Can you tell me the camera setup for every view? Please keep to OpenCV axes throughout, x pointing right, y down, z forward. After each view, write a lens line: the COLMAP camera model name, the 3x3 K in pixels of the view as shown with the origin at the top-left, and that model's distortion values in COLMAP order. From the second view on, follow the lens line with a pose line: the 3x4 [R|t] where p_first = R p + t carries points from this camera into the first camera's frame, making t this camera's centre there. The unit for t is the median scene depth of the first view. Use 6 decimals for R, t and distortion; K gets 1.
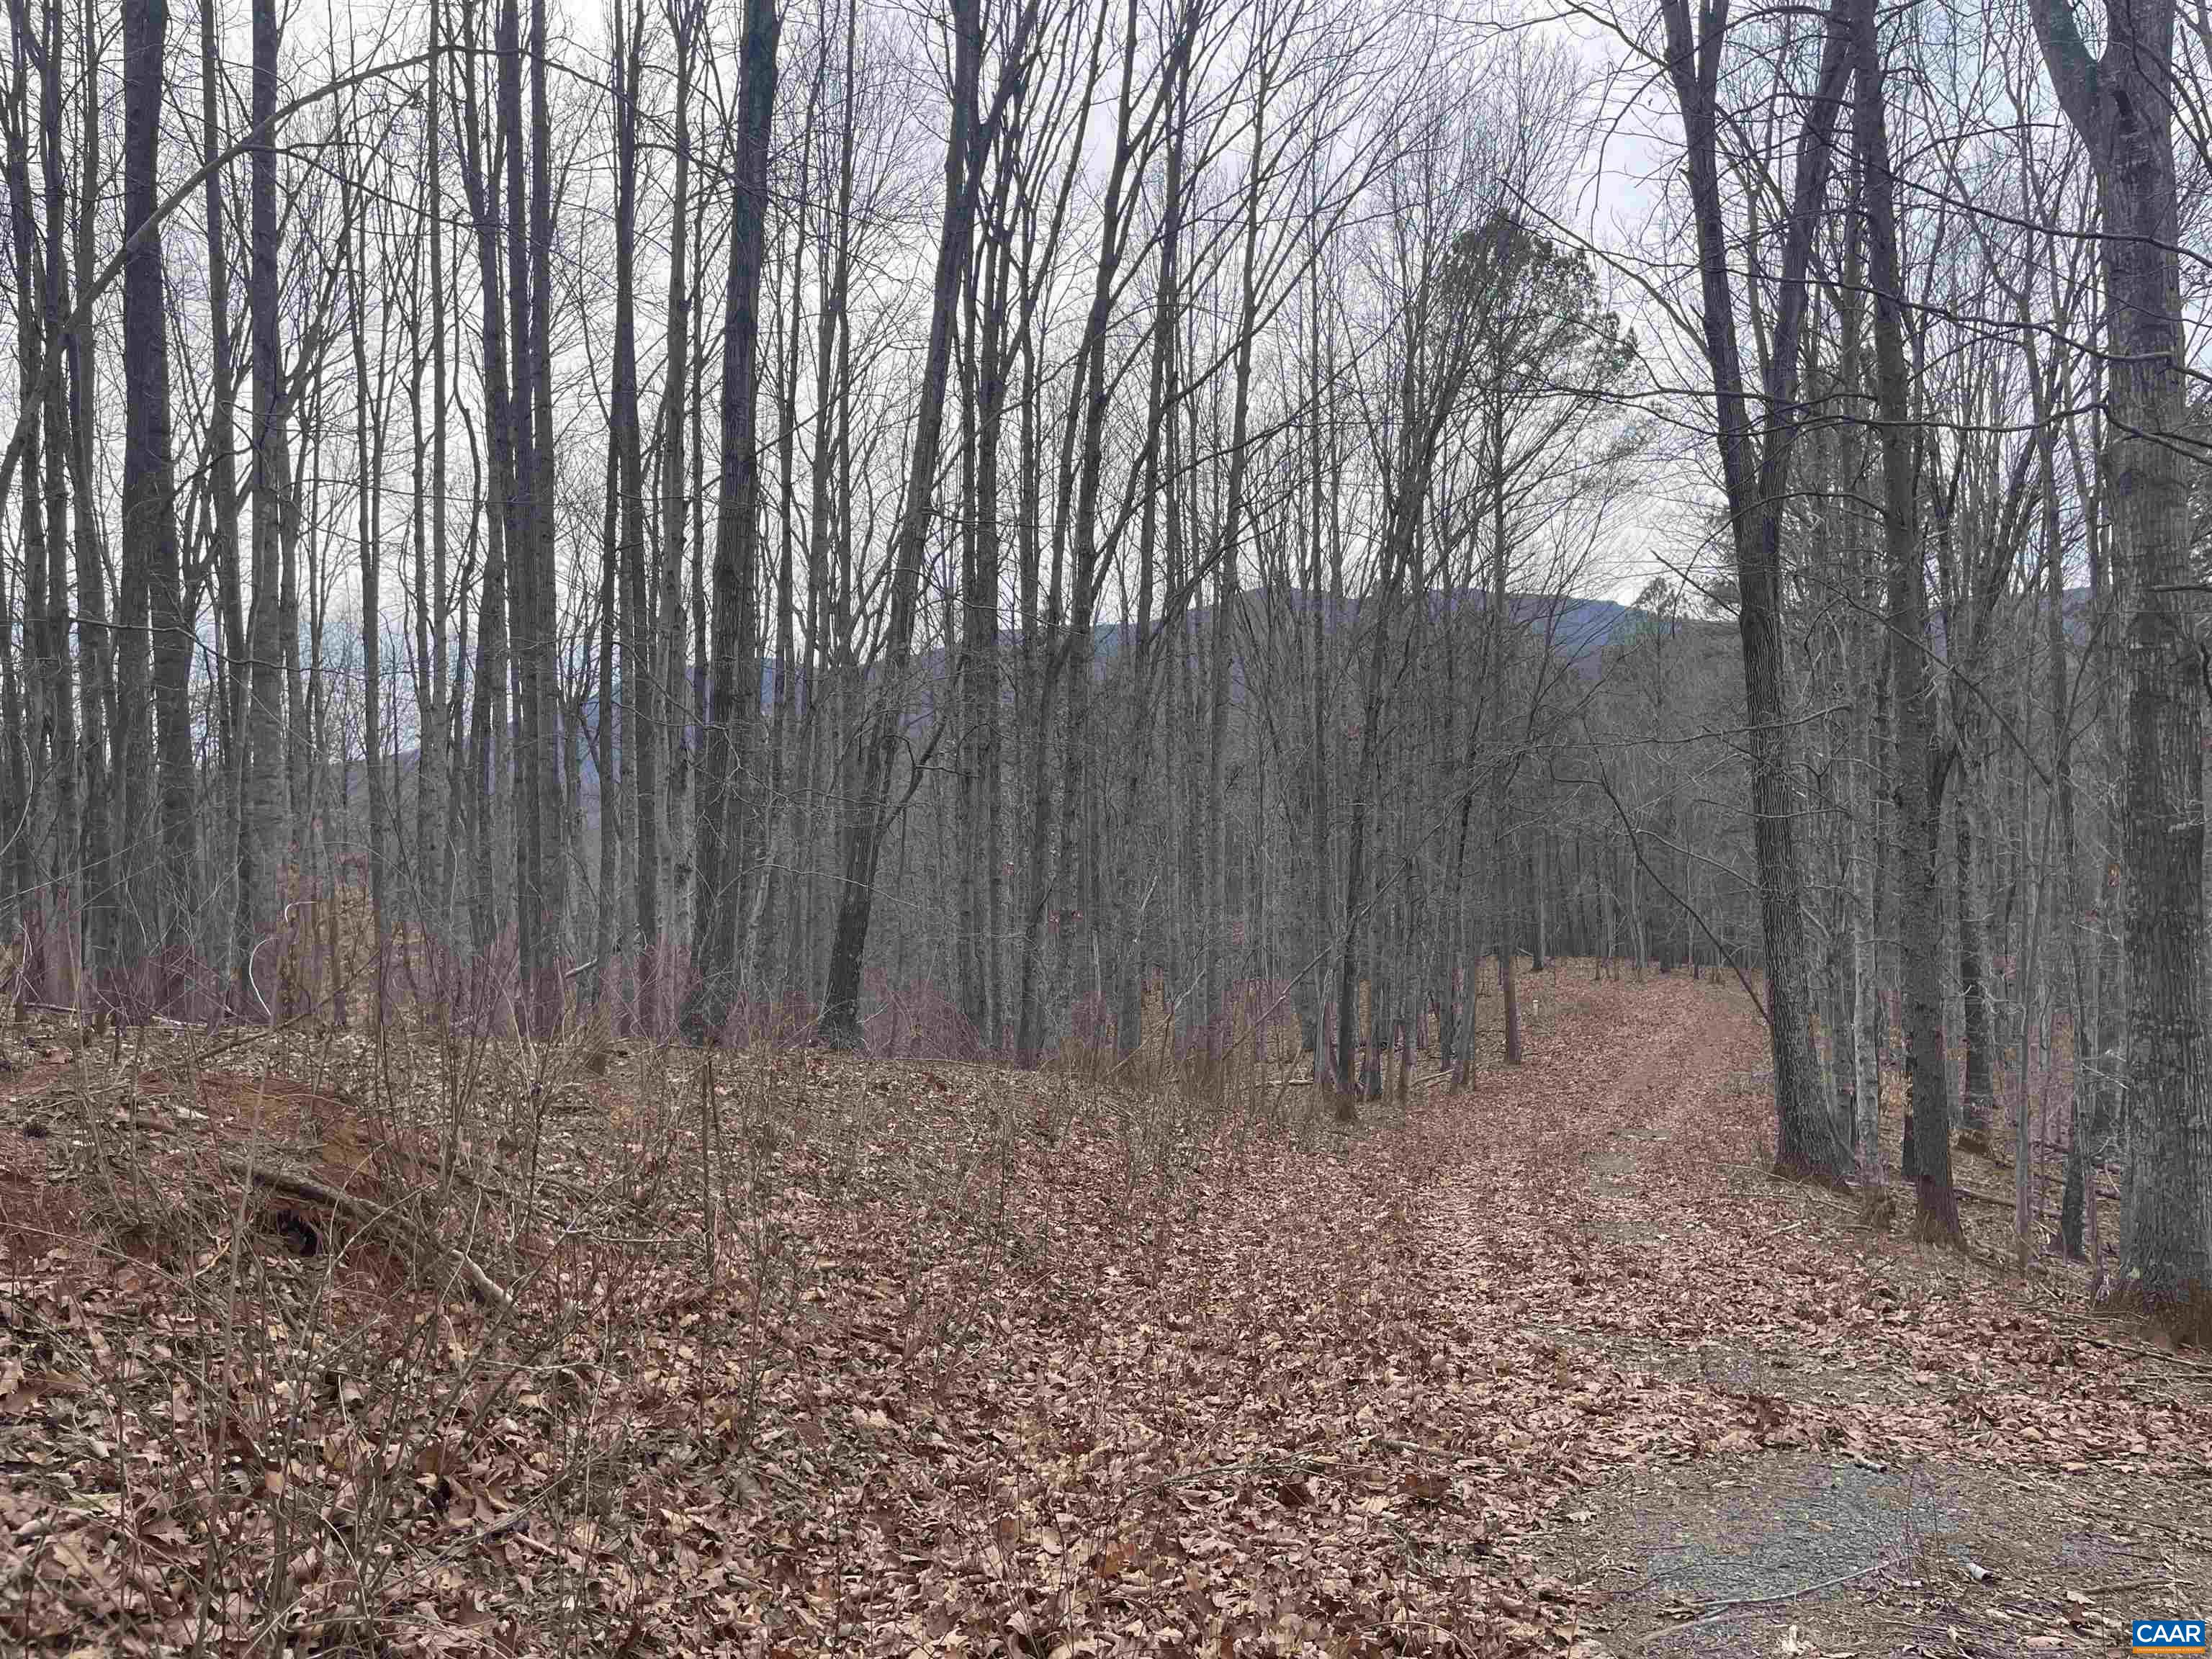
lens RADIAL K [[1510.6, 0, 1106.0], [0, 1510.6, 829.5], [0, 0, 1]] dist [0.001351, -0.000996]
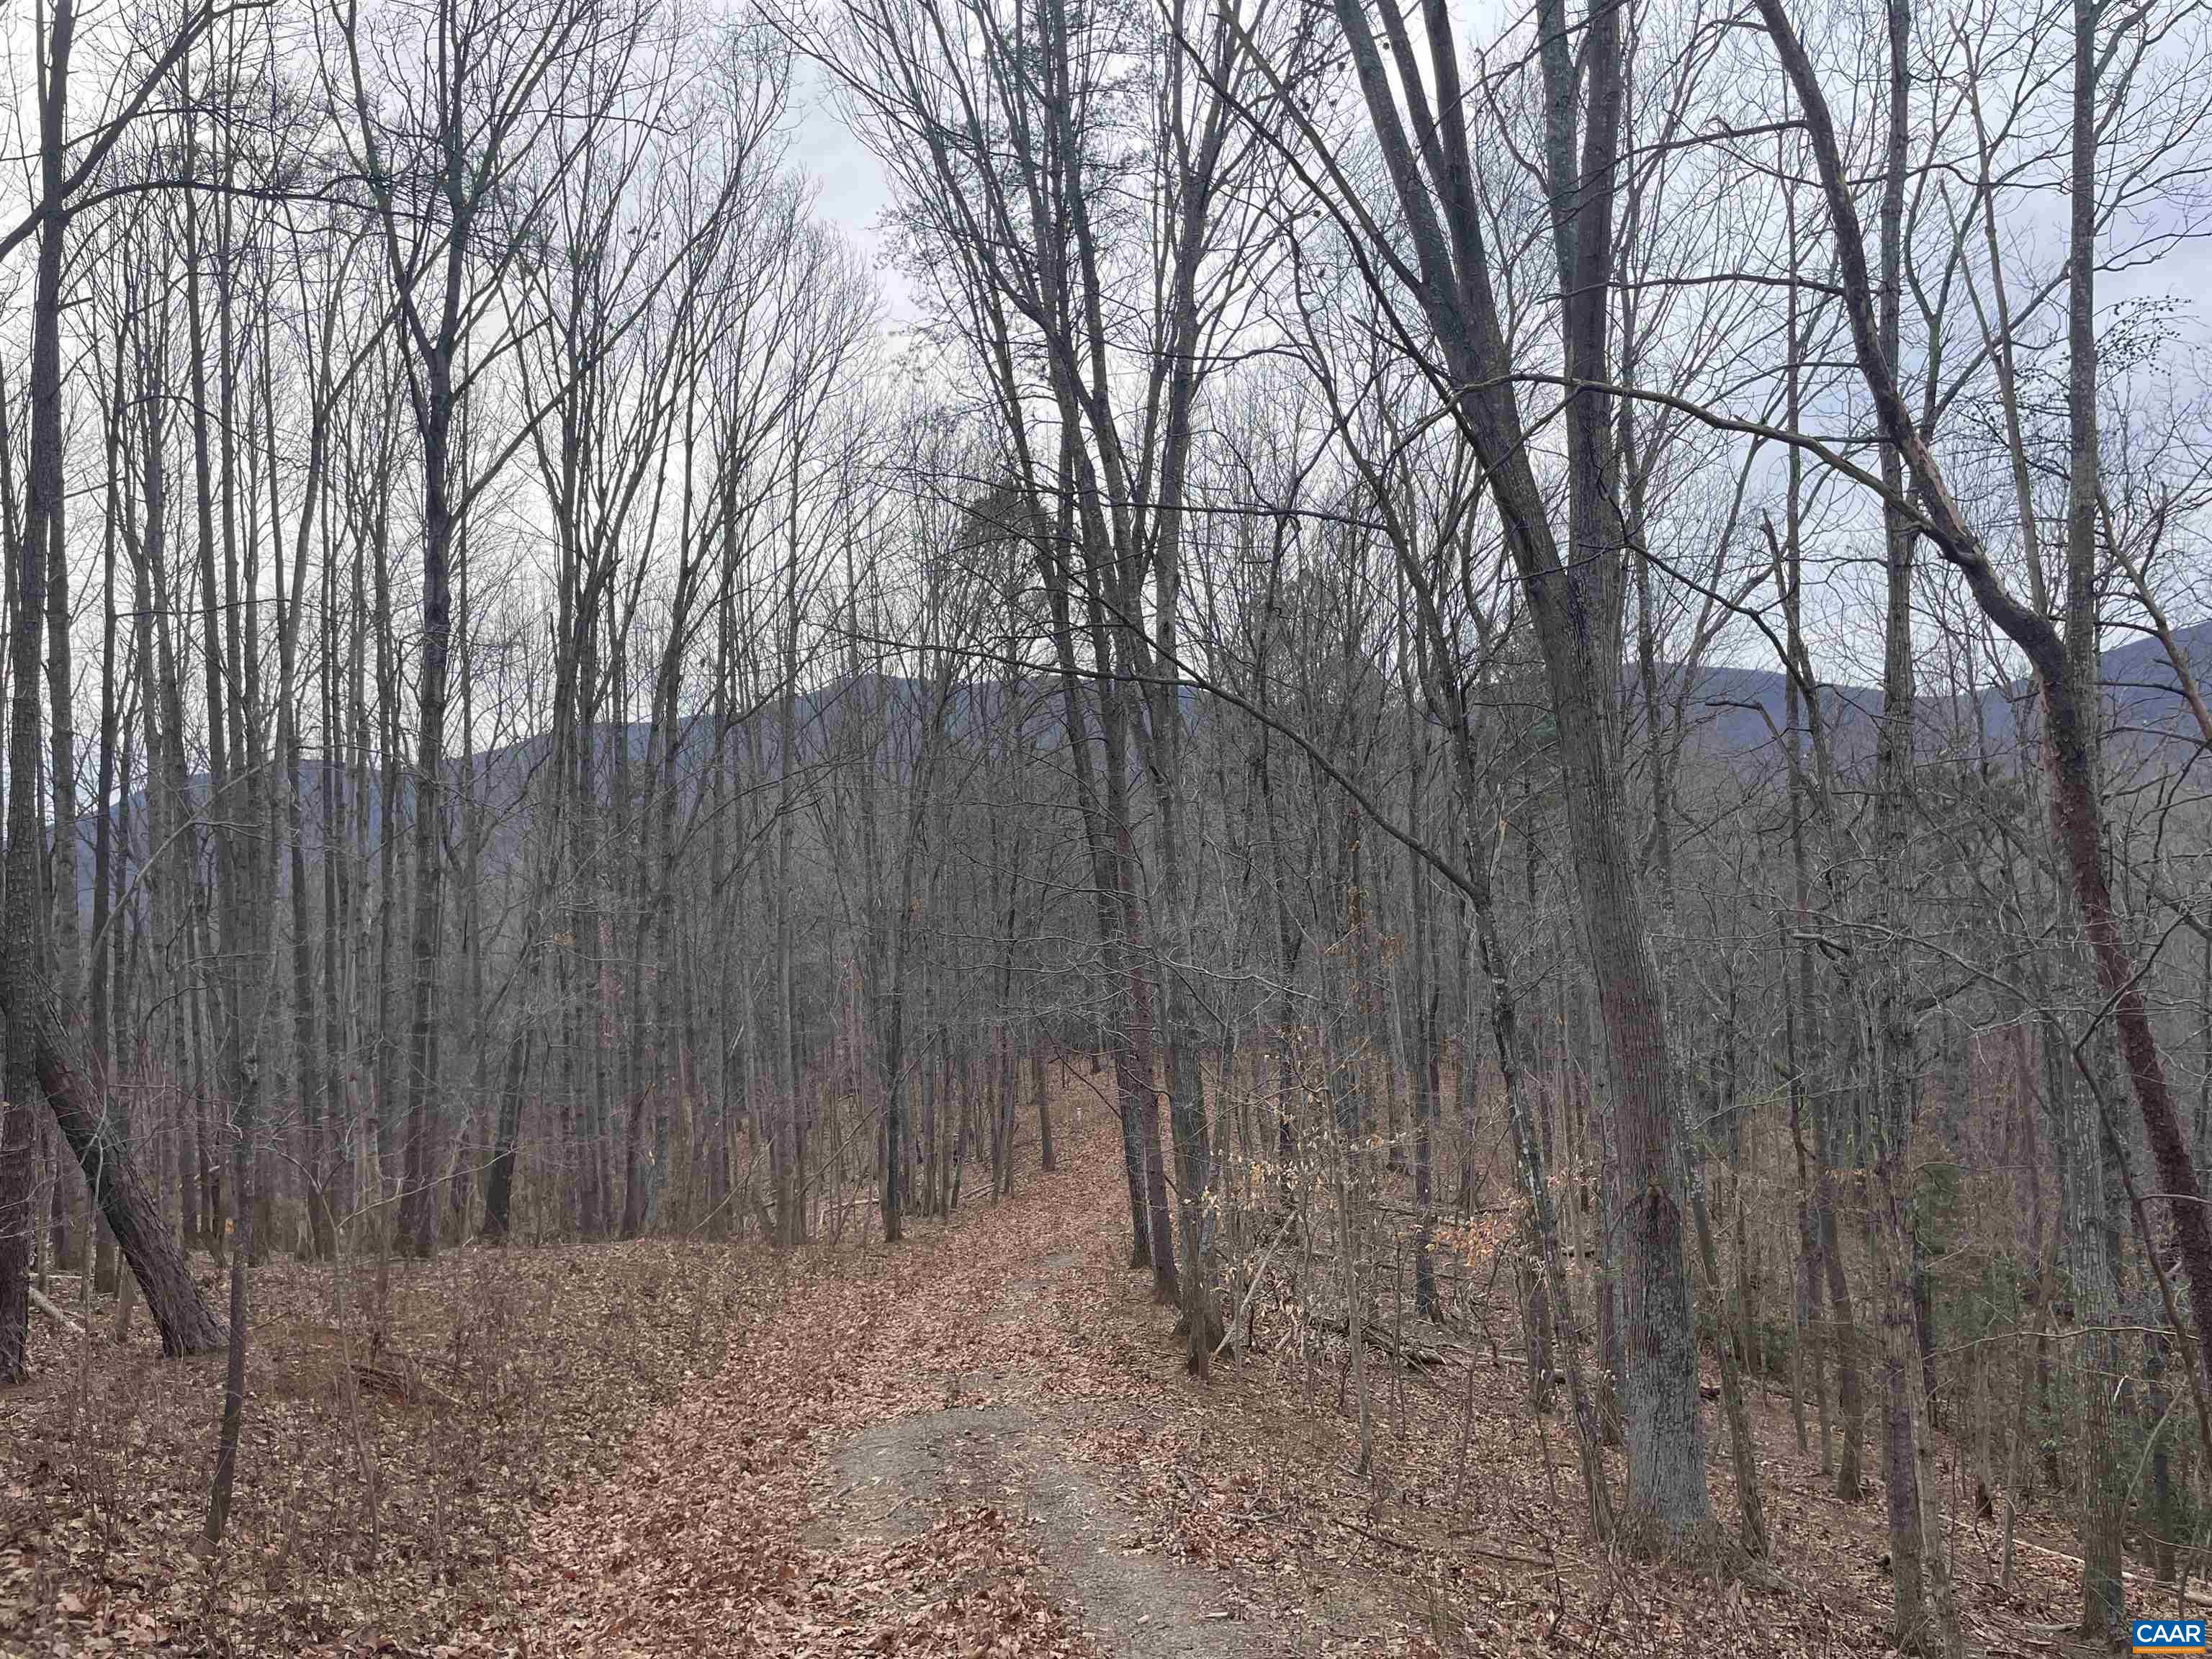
lens RADIAL K [[1510.6, 0, 1106.0], [0, 1510.6, 829.5], [0, 0, 1]] dist [0.001351, -0.000996]
pose [[0.965710, -0.027039, 0.258212, 0.038692], [0.041924, 0.997750, -0.052318, -0.272199], [-0.256217, 0.061349, 0.964671, -1.024506]]
